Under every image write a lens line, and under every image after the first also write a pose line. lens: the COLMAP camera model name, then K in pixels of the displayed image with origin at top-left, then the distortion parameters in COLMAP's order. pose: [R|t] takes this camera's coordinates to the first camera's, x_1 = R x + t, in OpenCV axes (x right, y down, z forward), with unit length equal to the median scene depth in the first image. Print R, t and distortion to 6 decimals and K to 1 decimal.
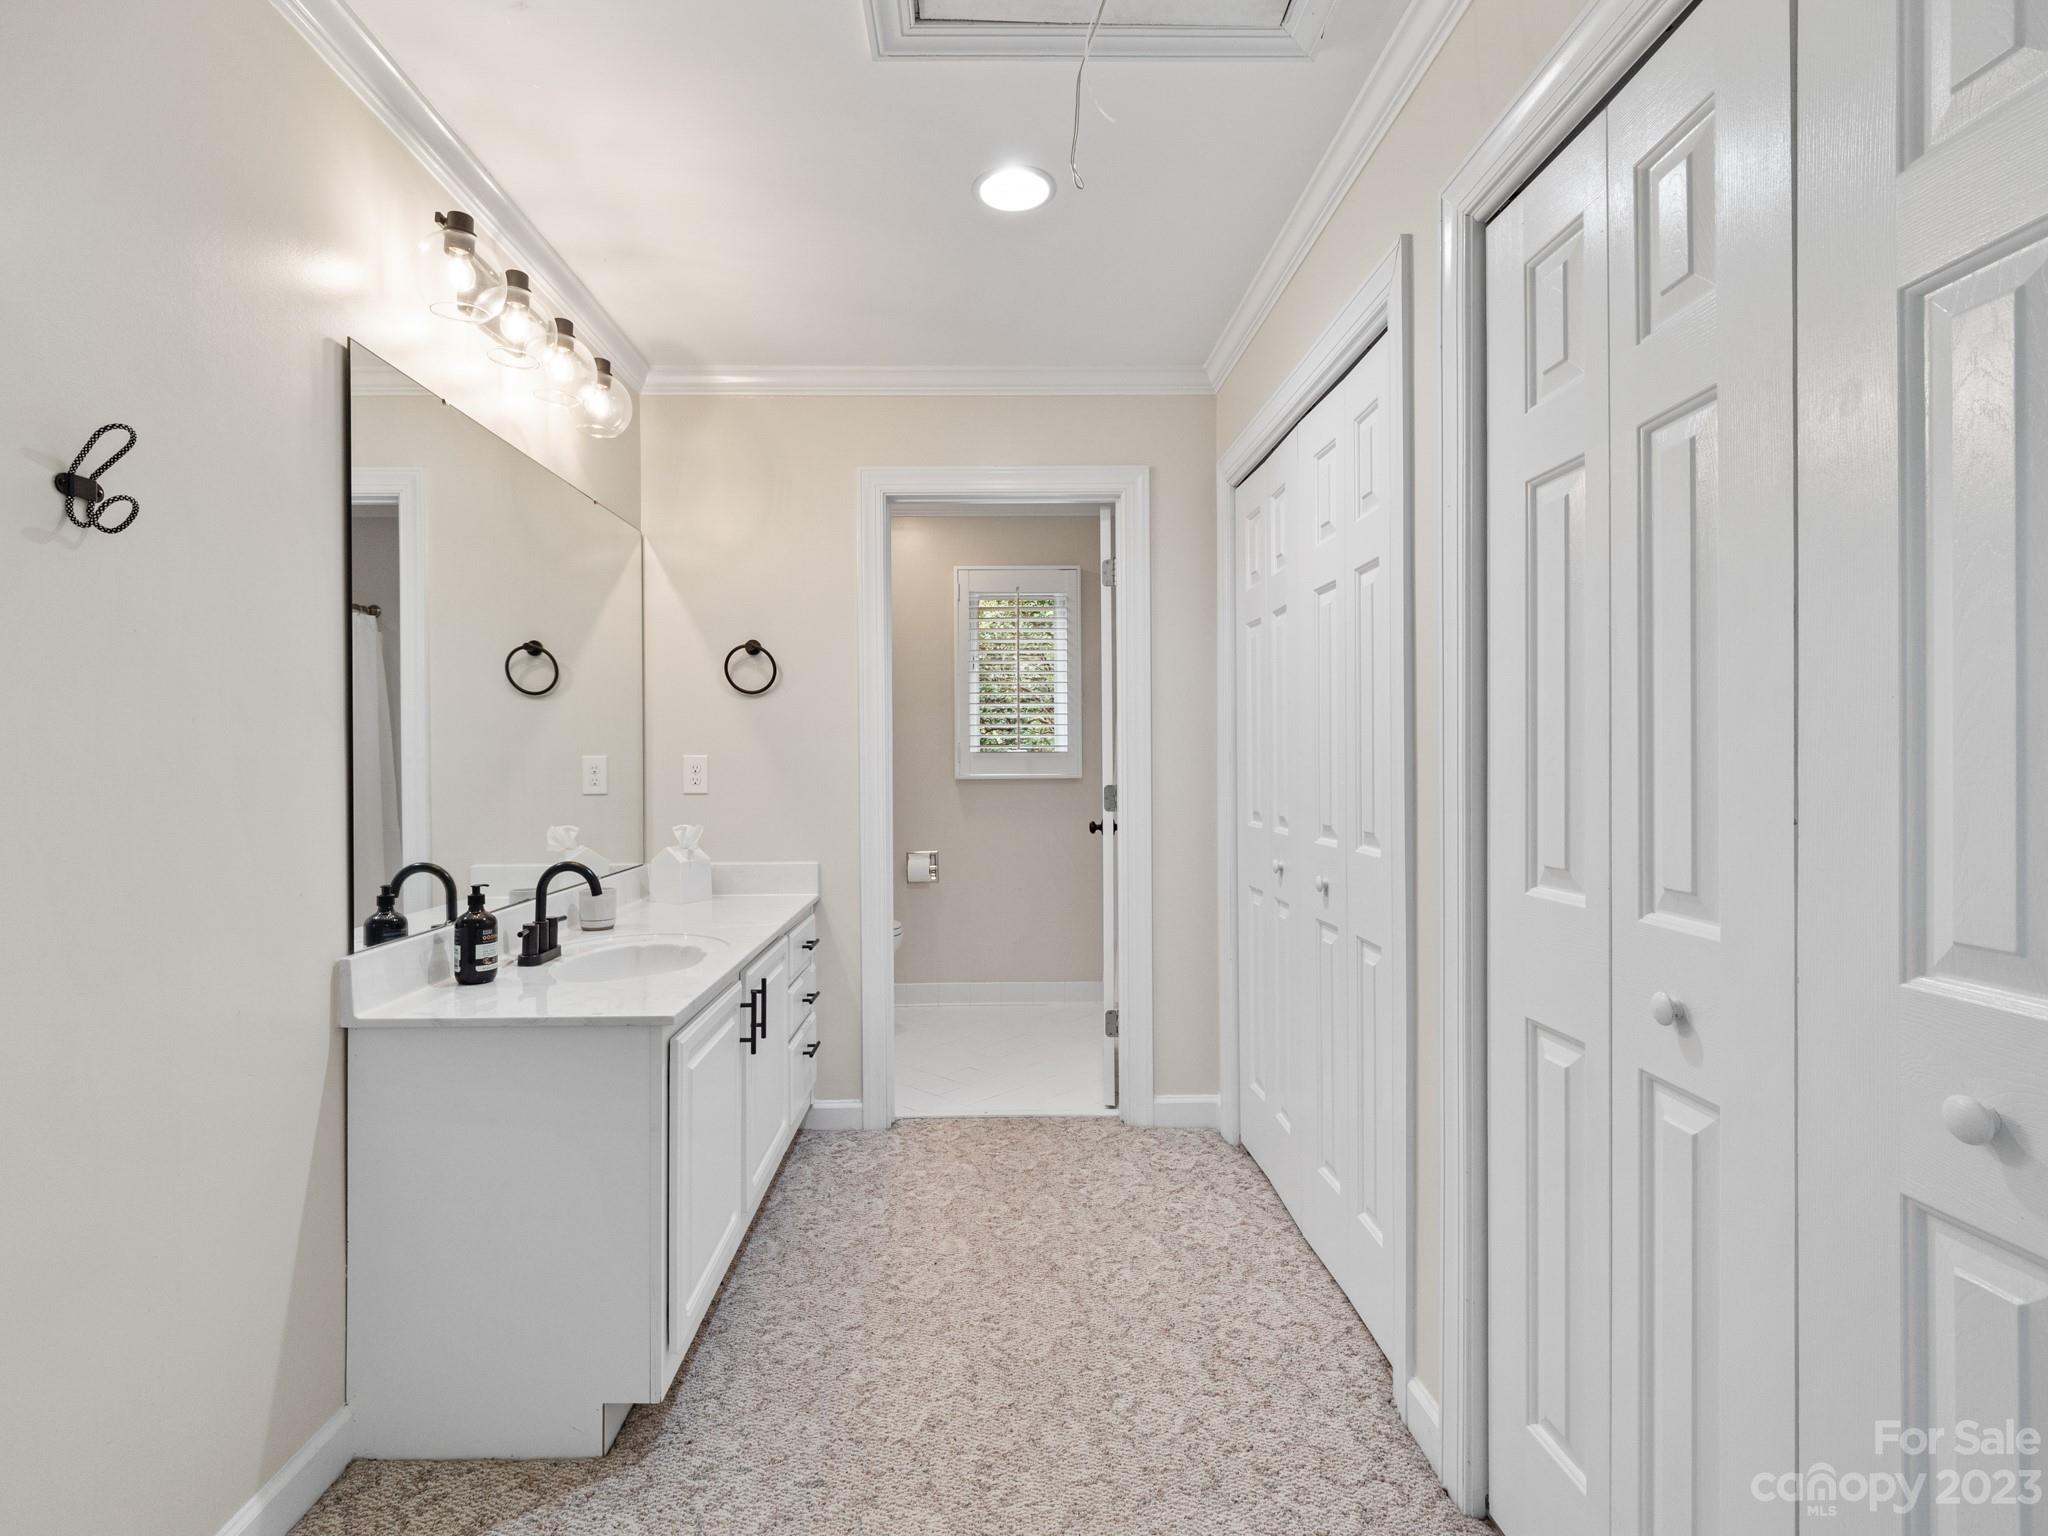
lens RADIAL K [[1004.7, 0, 1020.5], [0, 1004.7, 767.4], [0, 0, 1]] dist [0.004303, -0.003986]
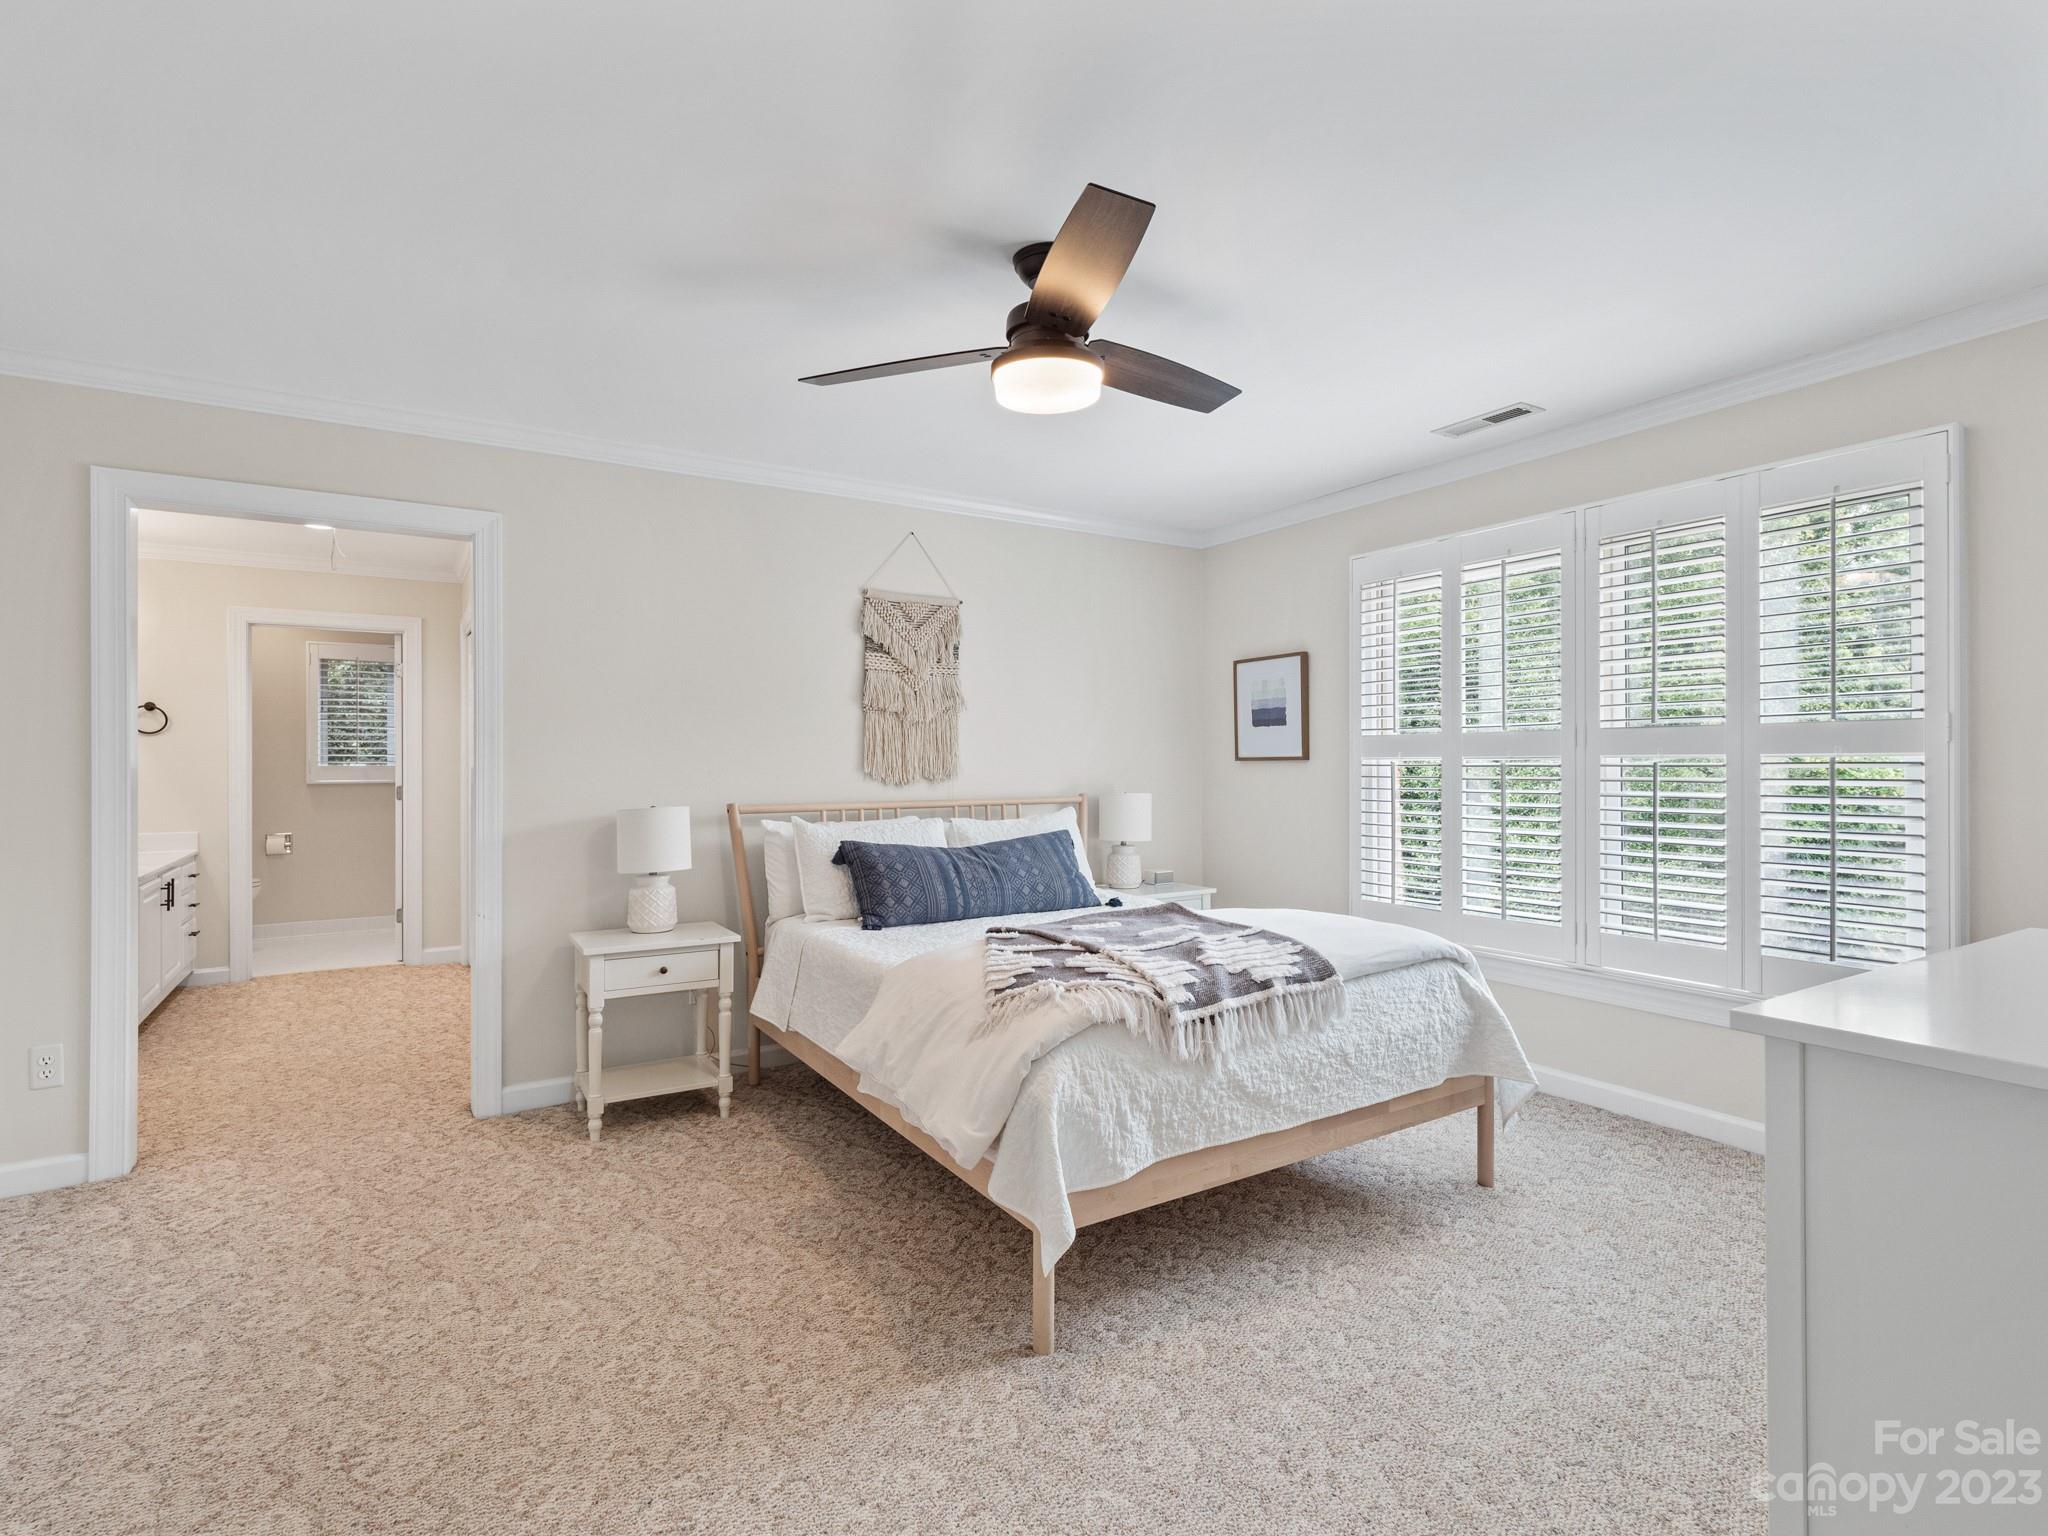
lens RADIAL K [[1004.7, 0, 1021.6], [0, 1004.7, 775.9], [0, 0, 1]] dist [0.004303, -0.003986]
pose [[0.867202, 0.002069, 0.497952, 0.165222], [-0.002974, 0.999995, 0.001024, -0.007073], [-0.497947, -0.002369, 0.867204, -1.198517]]
